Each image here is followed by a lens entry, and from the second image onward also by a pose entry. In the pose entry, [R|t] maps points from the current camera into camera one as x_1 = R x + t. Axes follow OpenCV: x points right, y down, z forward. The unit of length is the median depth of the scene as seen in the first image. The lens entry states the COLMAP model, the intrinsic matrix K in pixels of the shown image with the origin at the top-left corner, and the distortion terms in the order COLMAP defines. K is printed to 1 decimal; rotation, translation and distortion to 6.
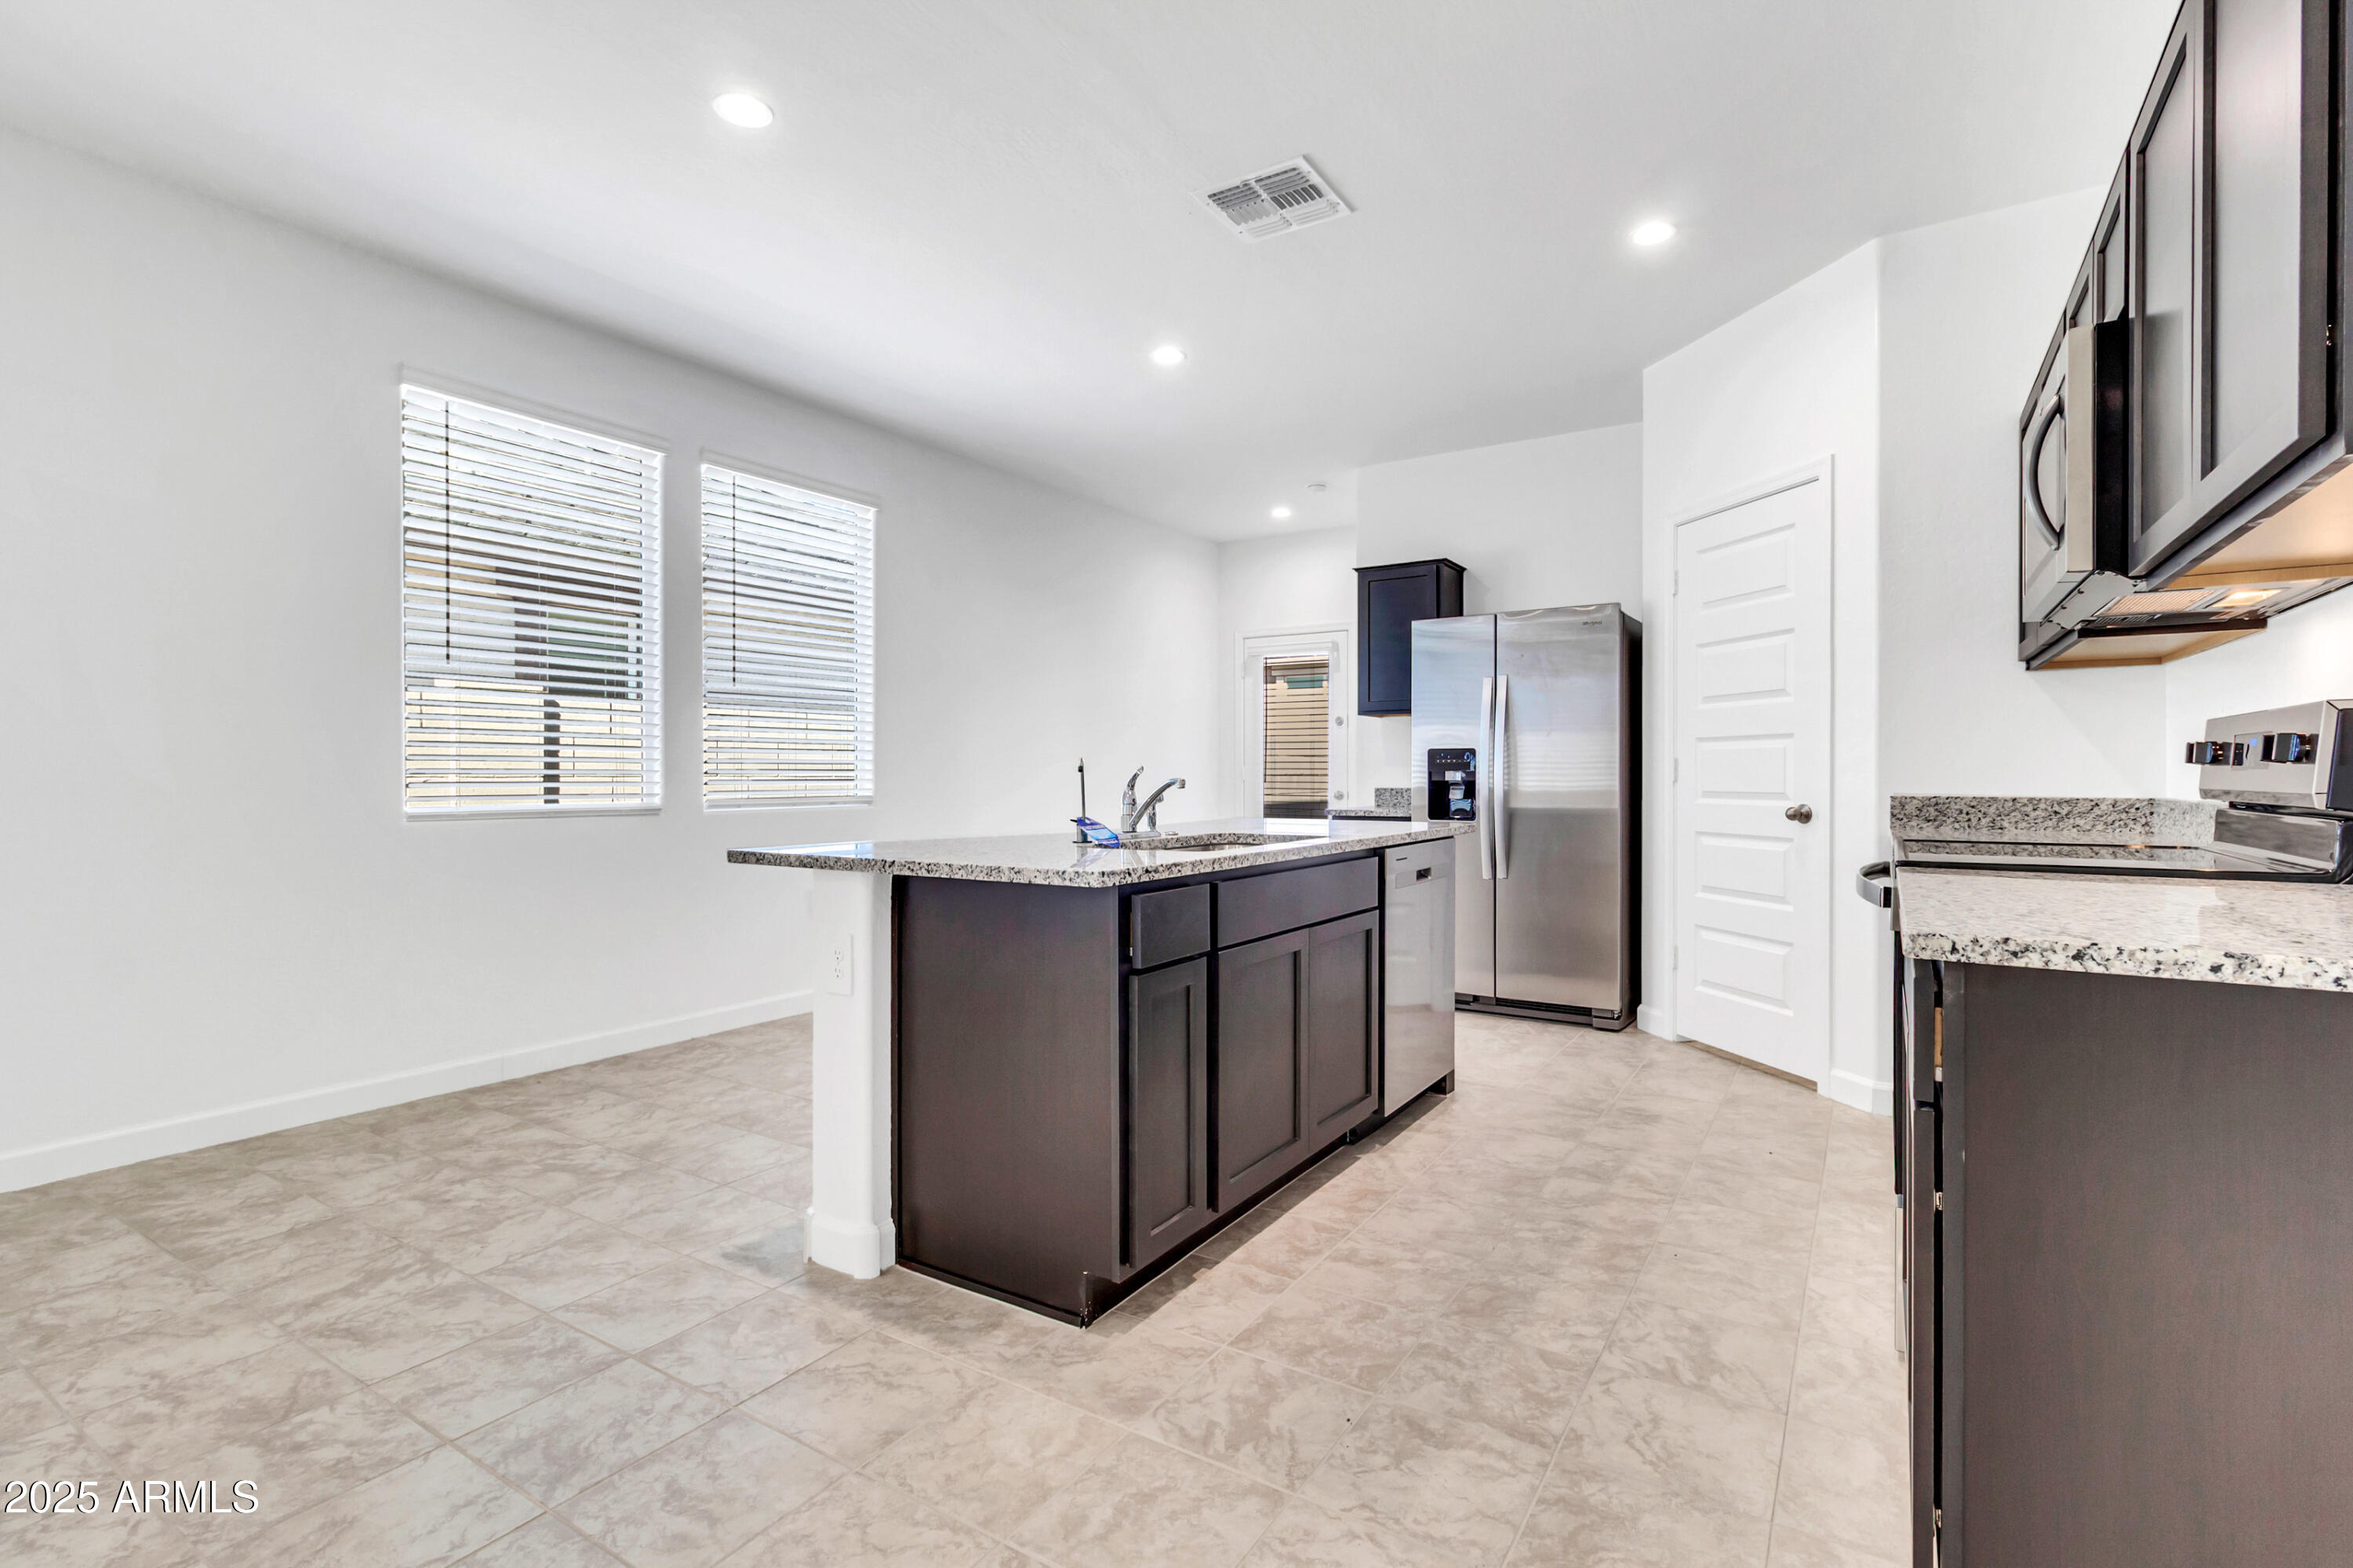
lens RADIAL K [[1095.5, 0, 1180.1], [0, 1095.5, 784.3], [0, 0, 1]] dist [0.005754, -0.001379]
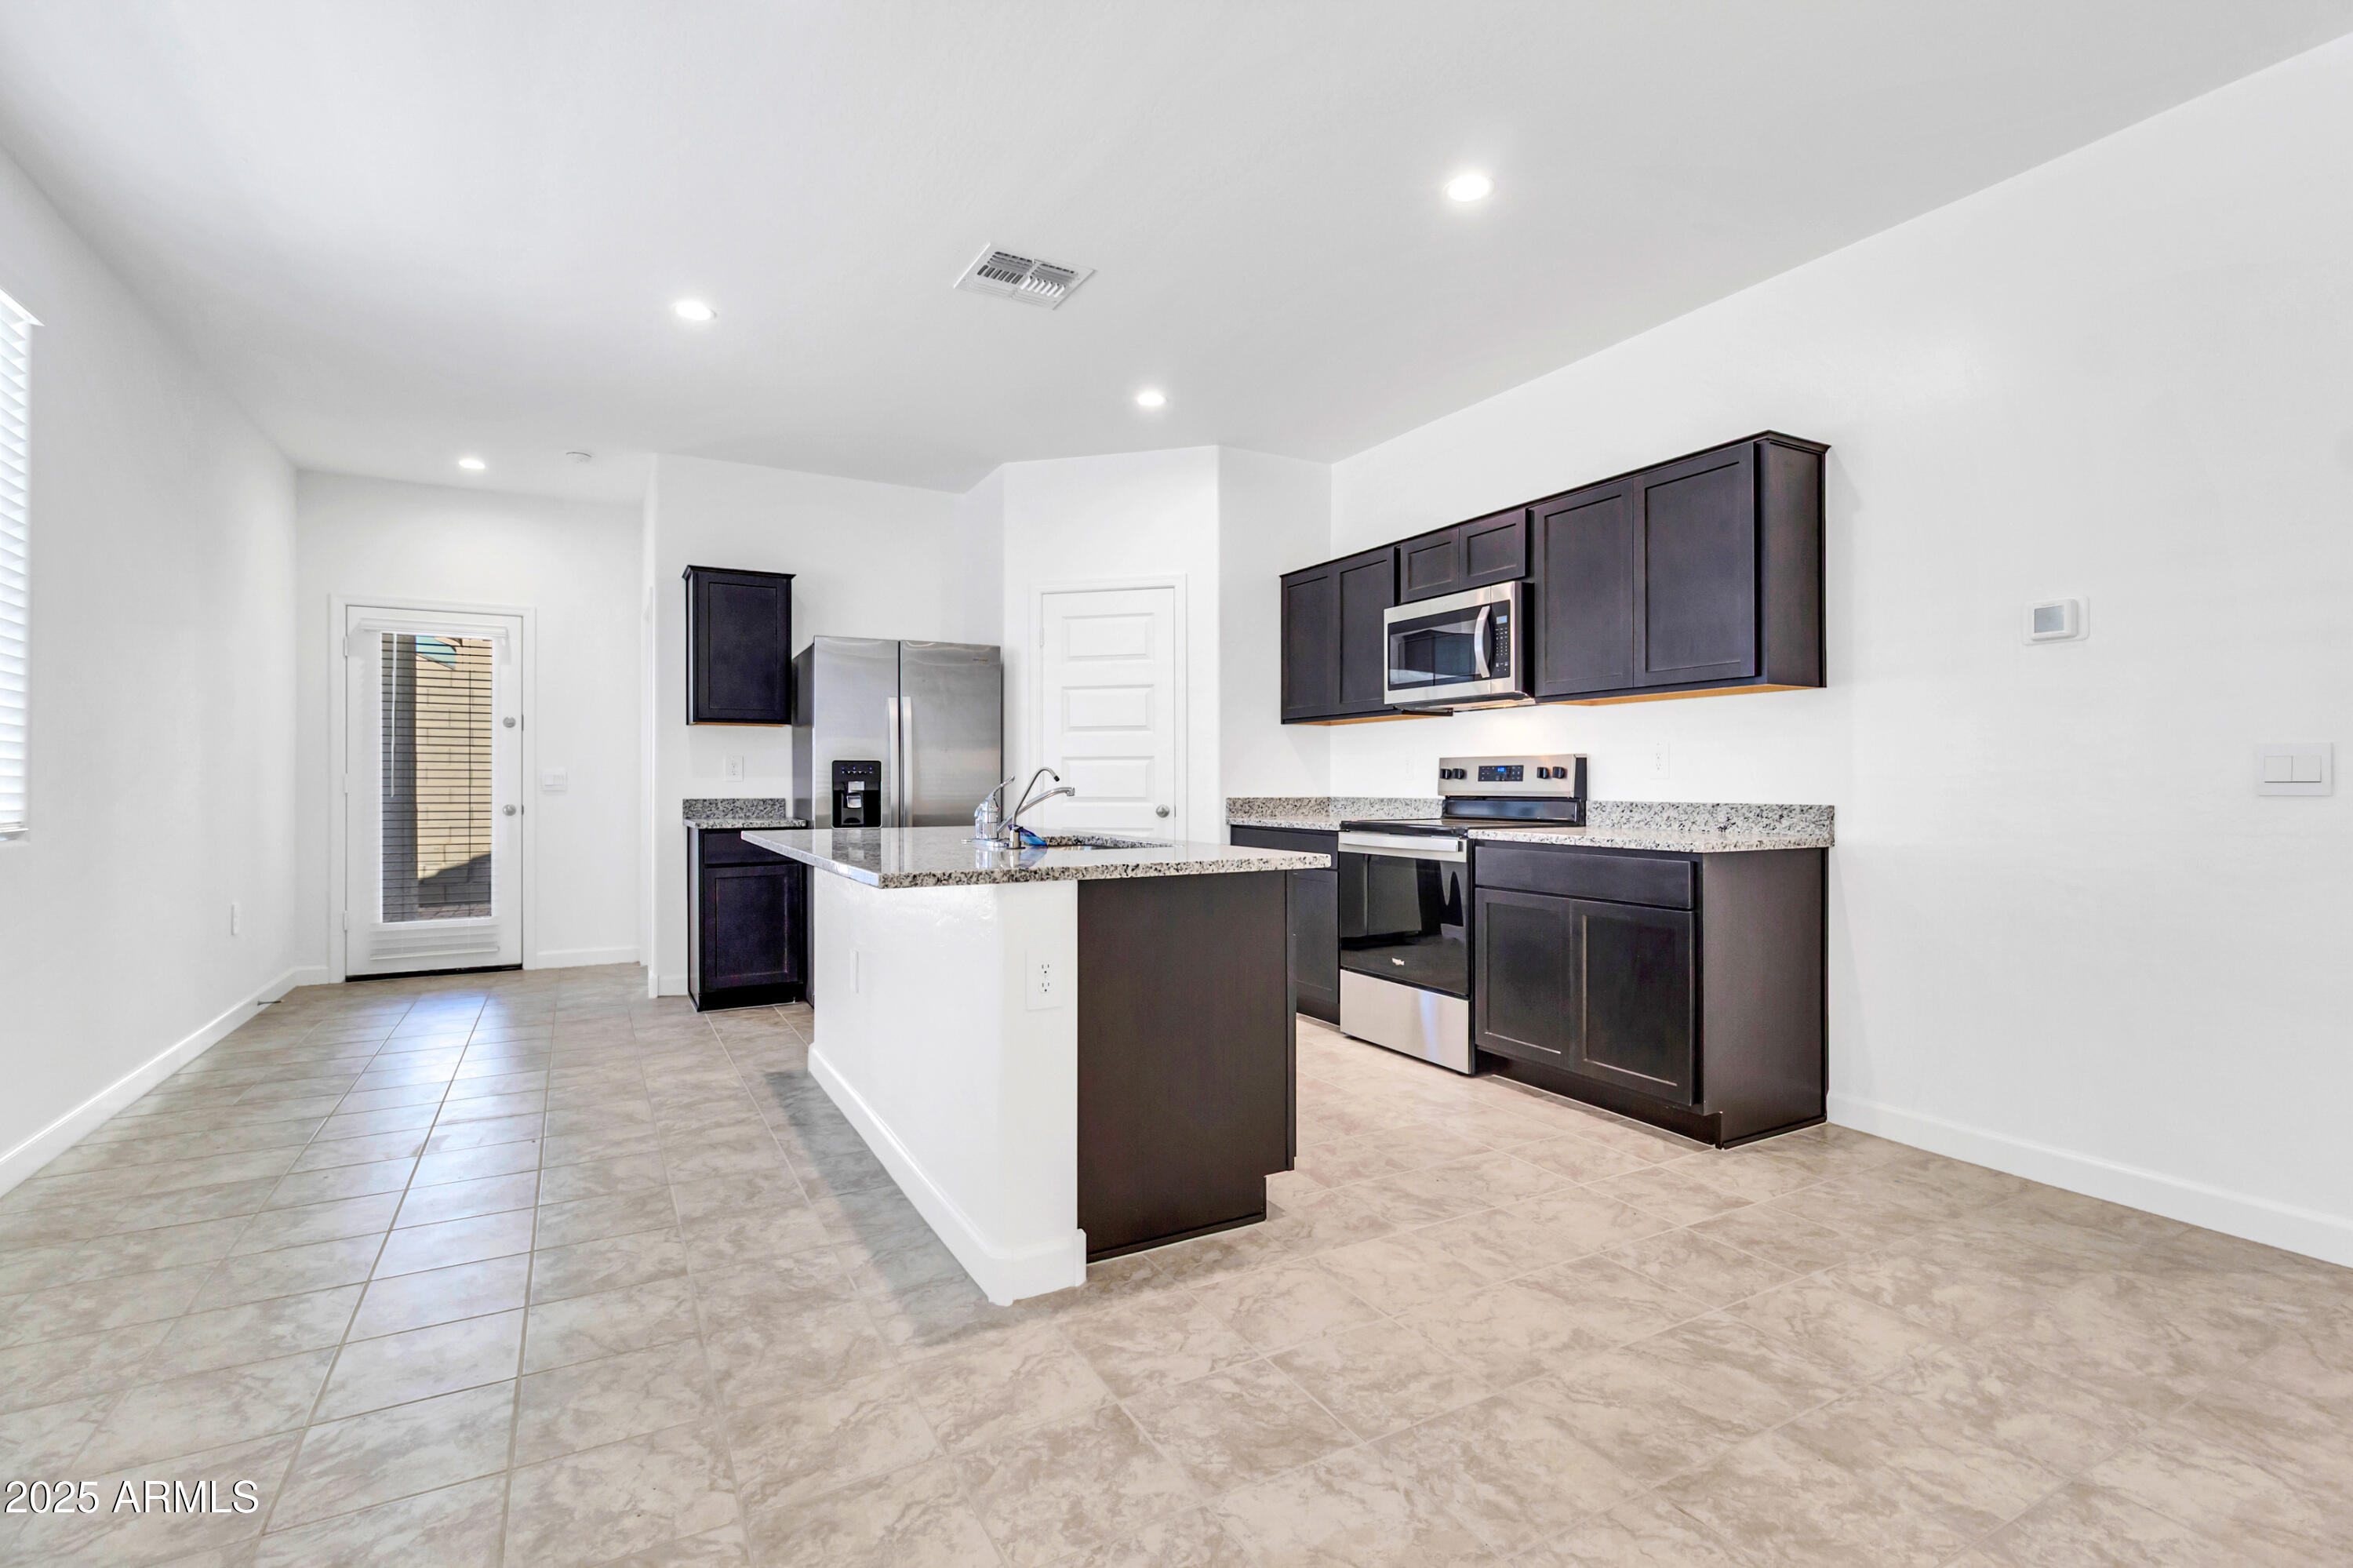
lens RADIAL K [[1095.5, 0, 1193.3], [0, 1095.5, 791.2], [0, 0, 1]] dist [0.005754, -0.001379]
pose [[0.465035, -0.006200, 0.885271, -0.808177], [0.009931, 0.999949, 0.001786, -0.002133], [-0.885237, 0.007961, 0.465073, 0.312053]]
